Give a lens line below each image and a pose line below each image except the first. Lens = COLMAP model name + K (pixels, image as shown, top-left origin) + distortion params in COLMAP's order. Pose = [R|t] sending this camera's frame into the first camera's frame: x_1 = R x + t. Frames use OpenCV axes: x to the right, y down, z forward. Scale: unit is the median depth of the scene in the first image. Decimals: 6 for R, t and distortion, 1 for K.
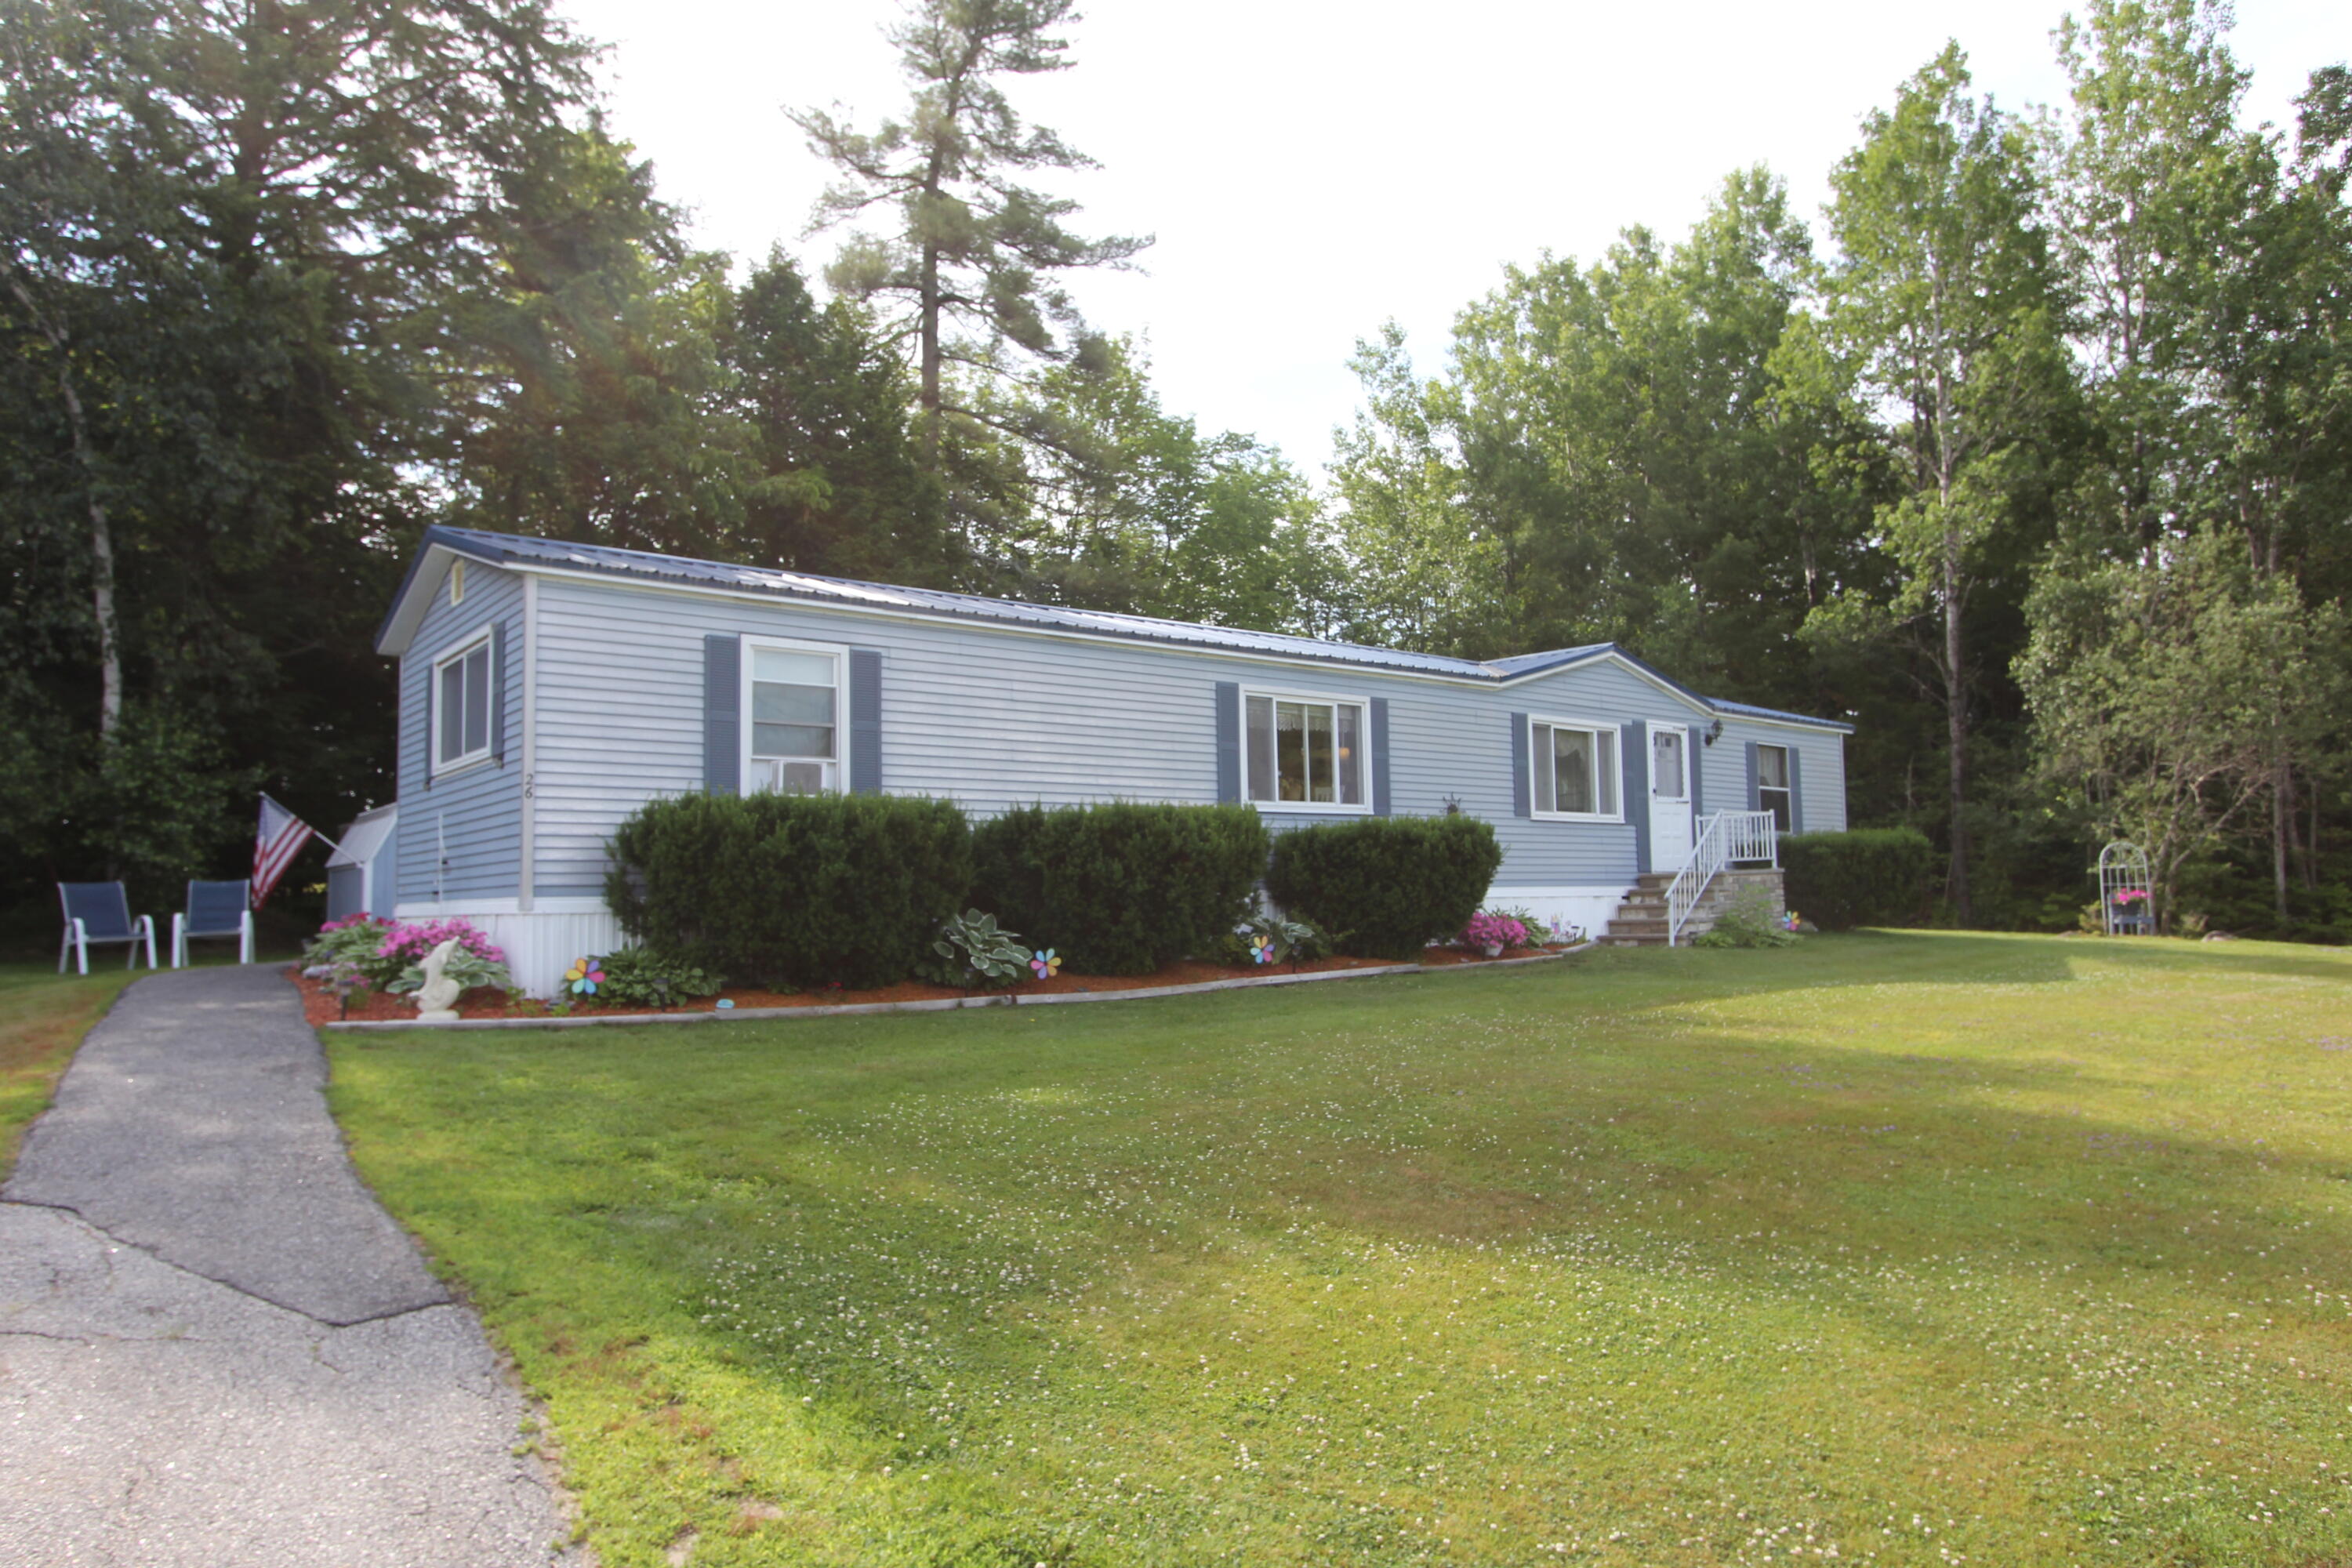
lens RADIAL K [[1526.2, 0, 1176.4], [0, 1526.2, 782.5], [0, 0, 1]] dist [-0.015590, 0.016310]
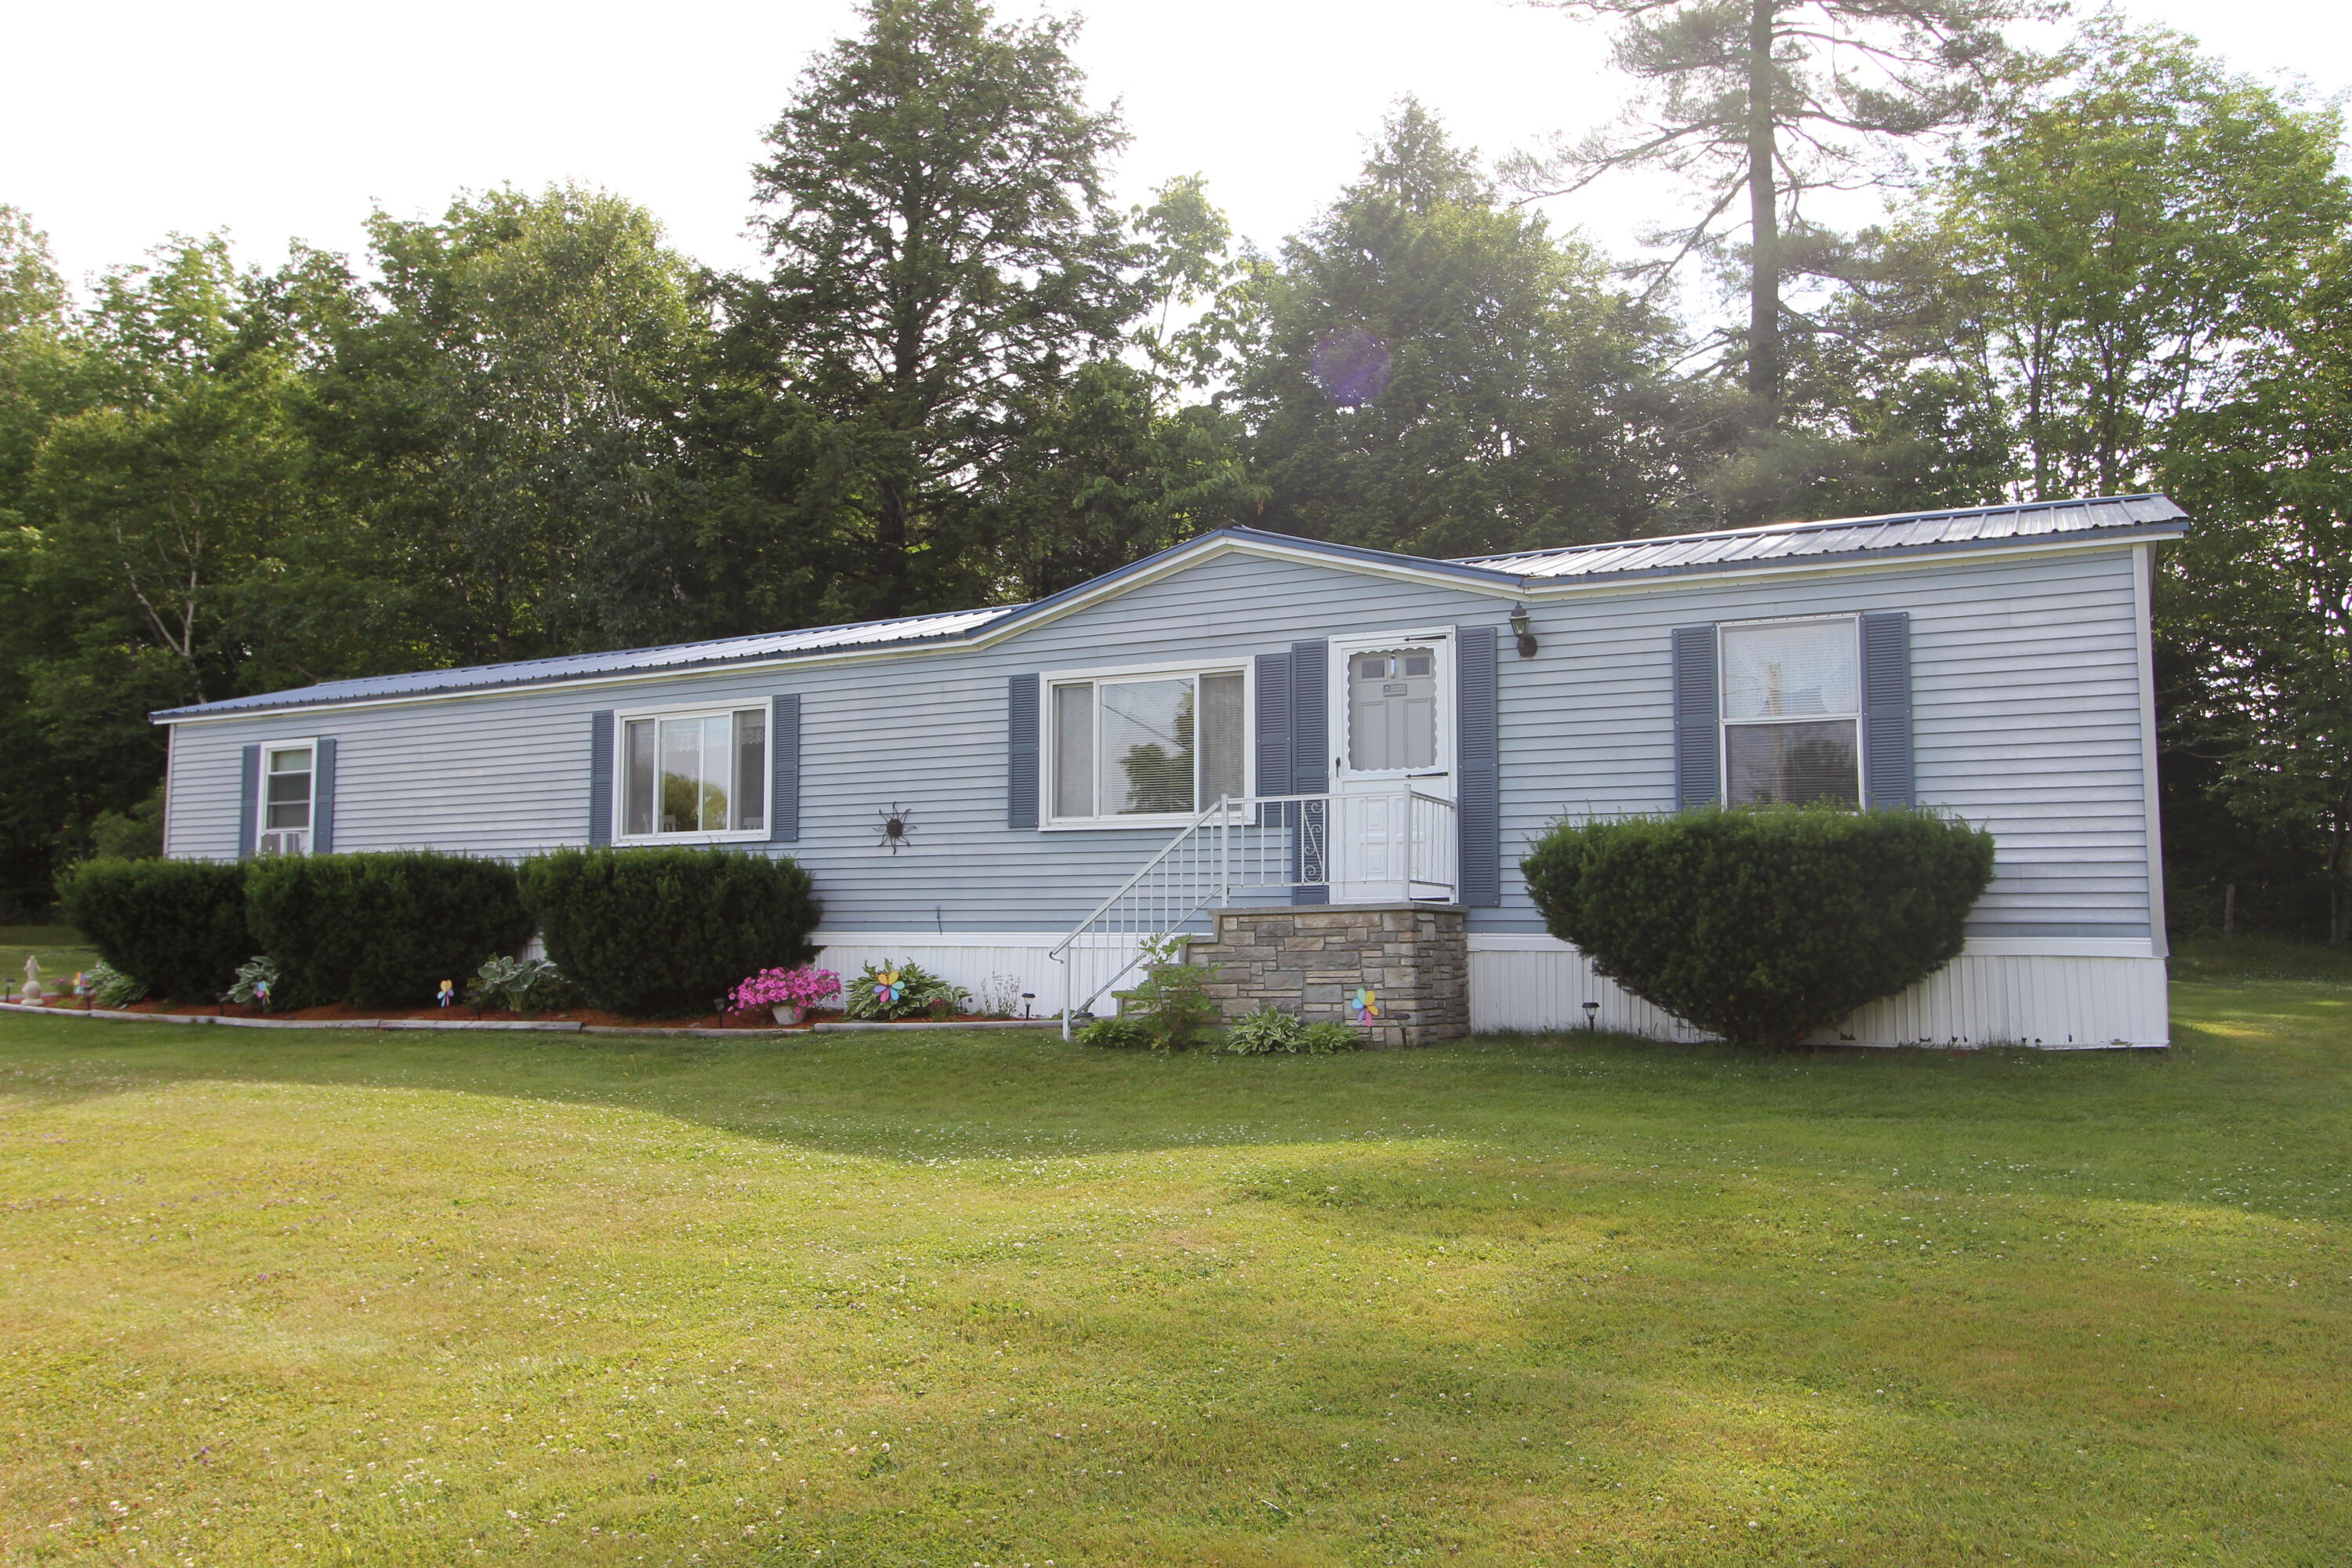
lens RADIAL K [[1698.6, 0, 1163.5], [0, 1698.6, 786.2], [0, 0, 1]] dist [-0.012436, 0.021297]
pose [[0.392107, -0.063309, -0.917738, 0.950366], [0.068464, 0.996871, -0.039516, 0.038409], [0.917368, -0.047337, 0.395215, 0.762228]]
